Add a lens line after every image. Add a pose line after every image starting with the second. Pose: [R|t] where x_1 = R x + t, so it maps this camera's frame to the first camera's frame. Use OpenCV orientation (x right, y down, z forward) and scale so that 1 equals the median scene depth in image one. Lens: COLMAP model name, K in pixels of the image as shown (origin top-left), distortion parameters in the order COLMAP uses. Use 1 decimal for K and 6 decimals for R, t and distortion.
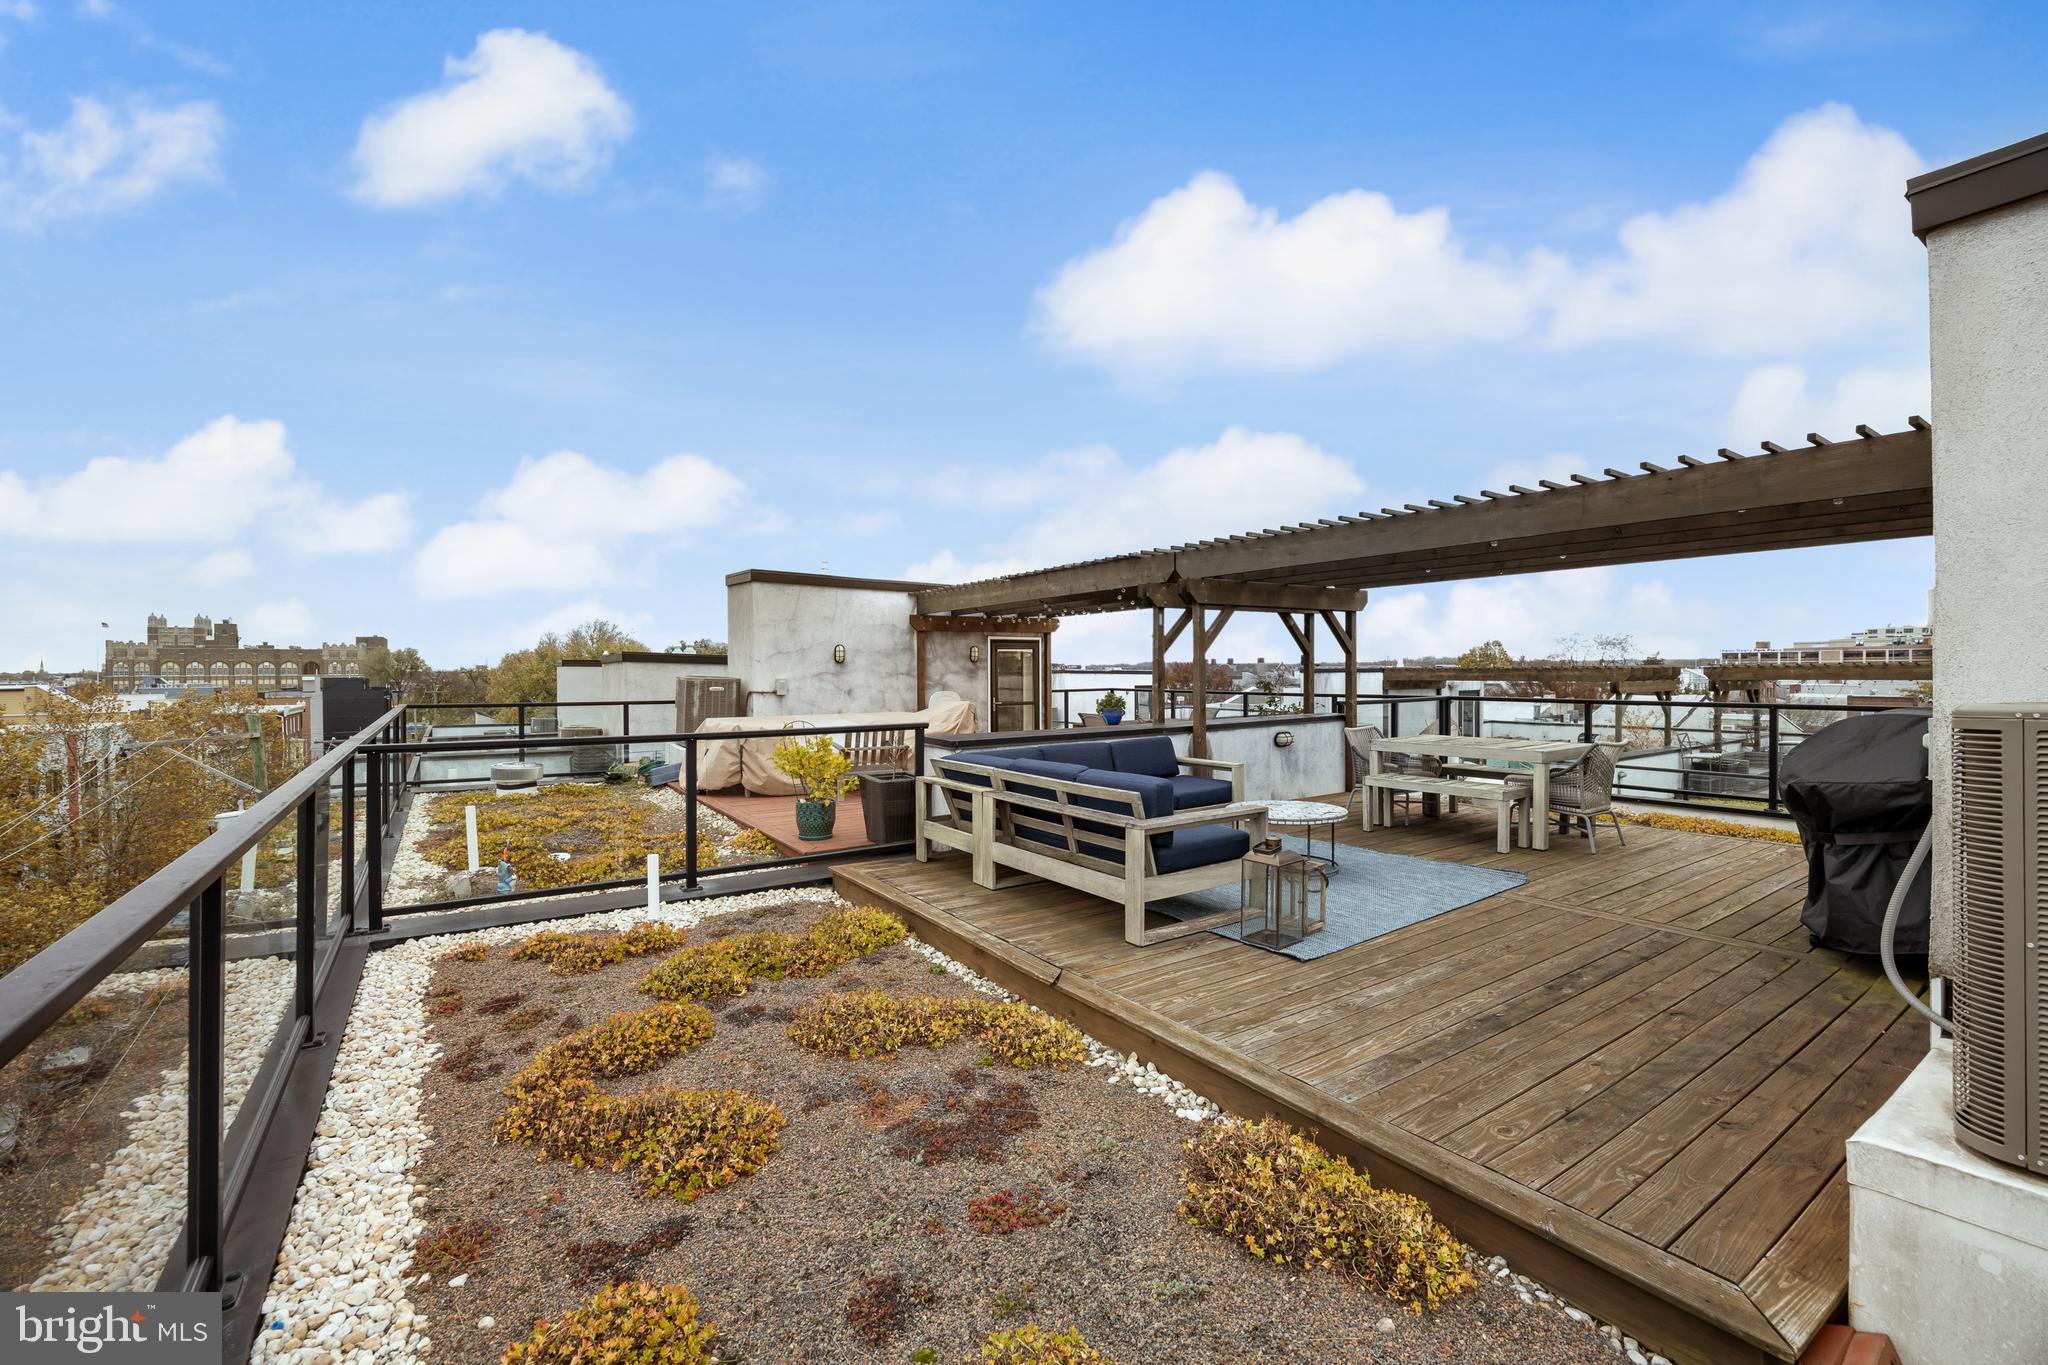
lens RADIAL K [[857.4, 0, 1031.4], [0, 857.4, 709.3], [0, 0, 1]] dist [-0.014736, 0.000126]
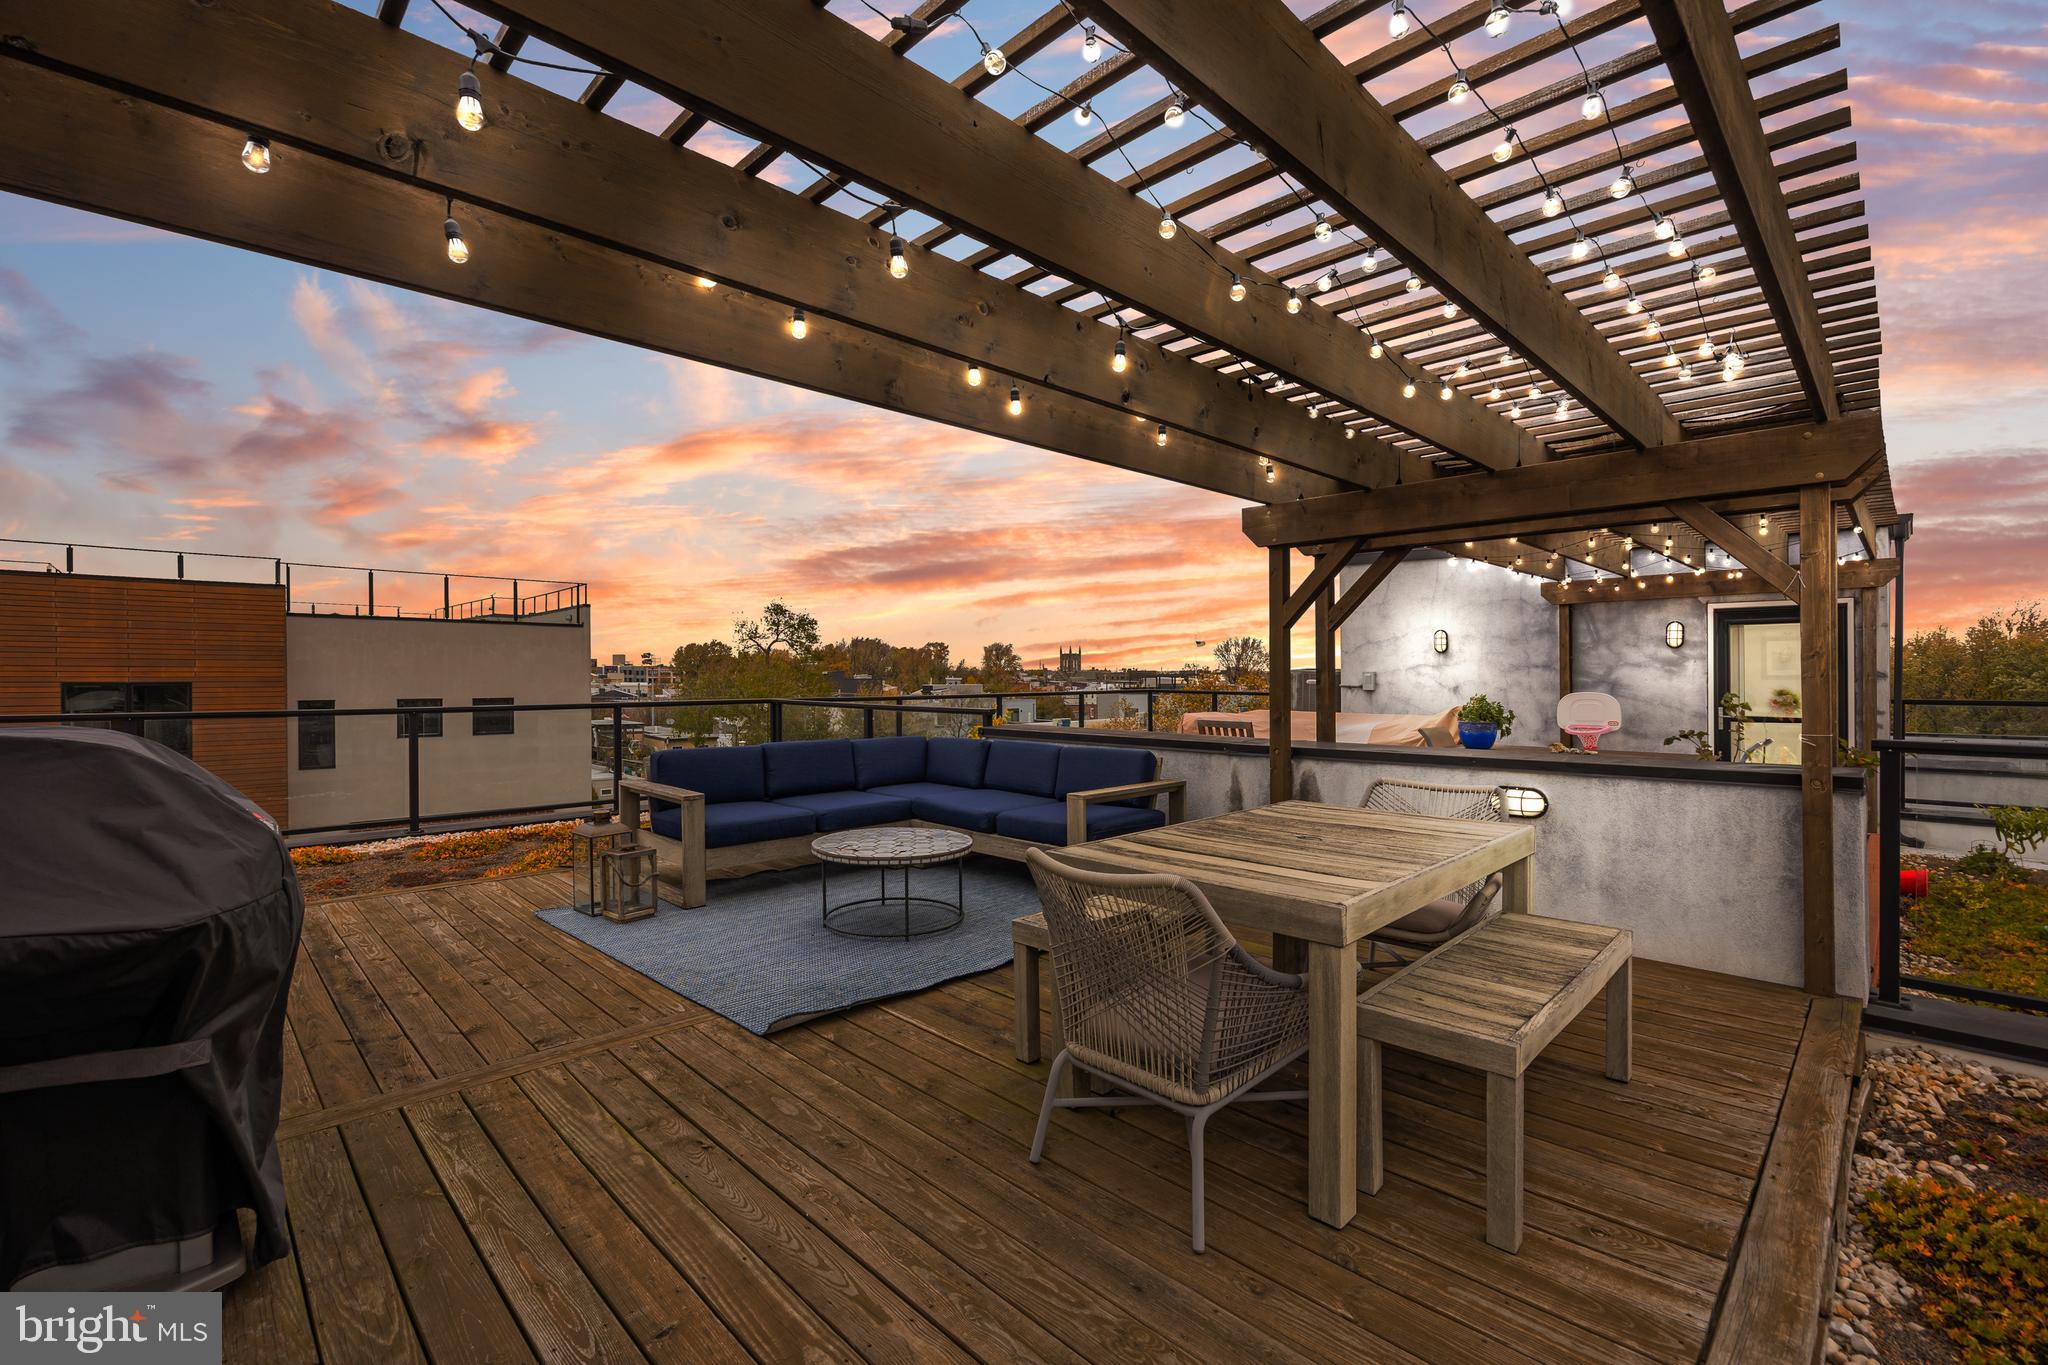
lens RADIAL K [[889.5, 0, 1030.5], [0, 889.5, 681.2], [0, 0, 1]] dist [-0.018977, 0.000456]
pose [[0.174245, 0.015670, -0.984578, 0.622140], [-0.045990, 0.998912, 0.007760, -0.019031], [0.983628, 0.043929, 0.174776, 0.567079]]
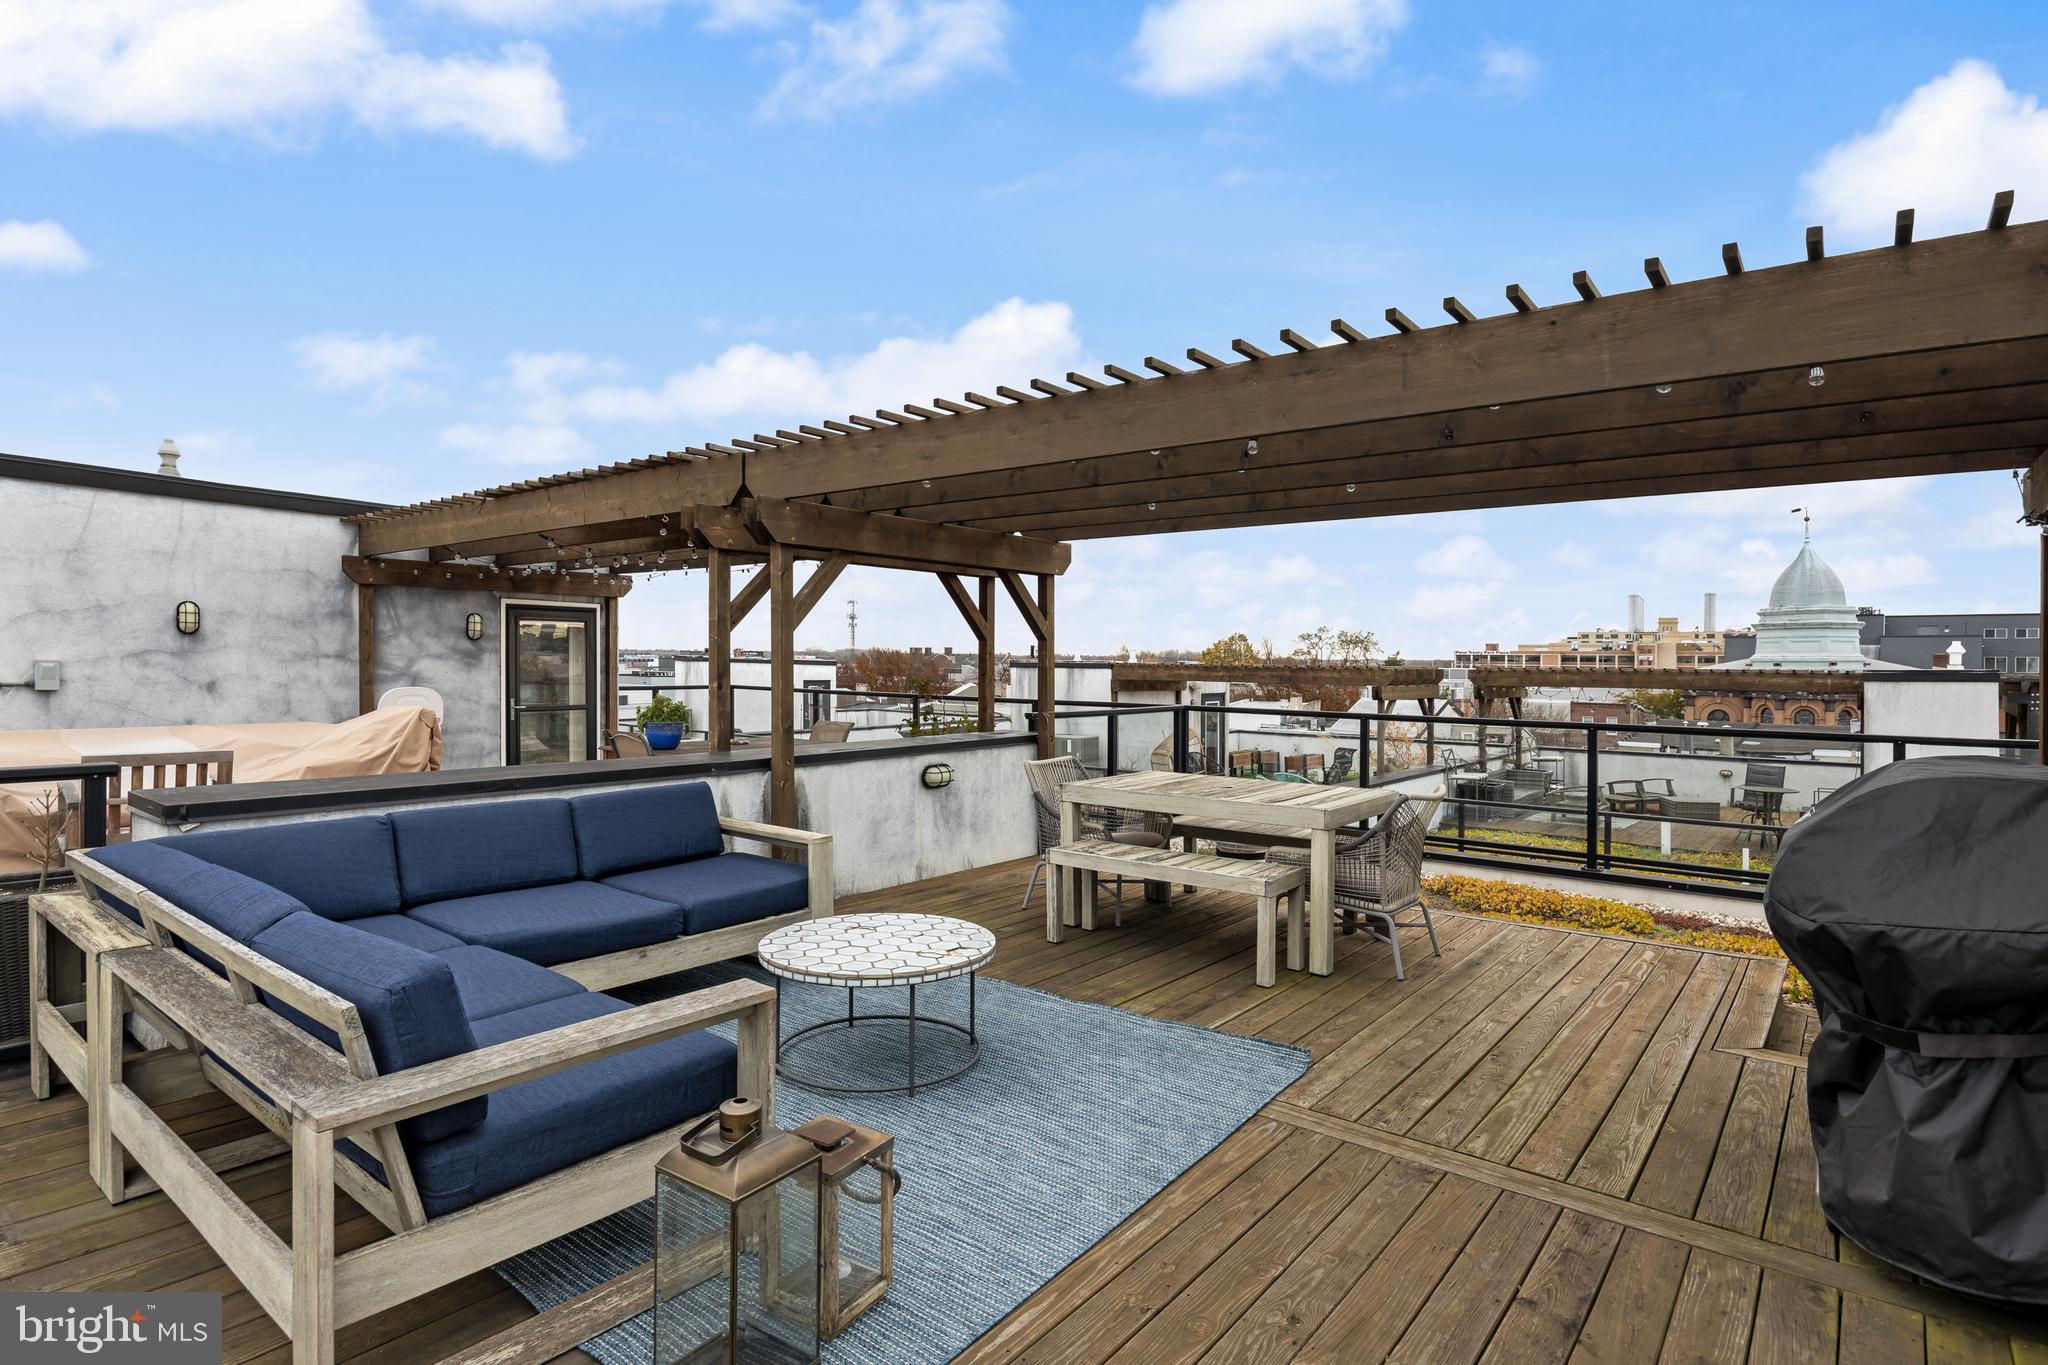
lens RADIAL K [[1068.0, 0, 1022.5], [0, 1068.0, 658.9], [0, 0, 1]] dist [-0.006969, -0.000788]
pose [[0.956230, 0.022048, 0.291786, 0.110718], [-0.008368, 0.998810, -0.048049, -0.010915], [-0.292498, 0.043504, 0.955276, 0.214993]]
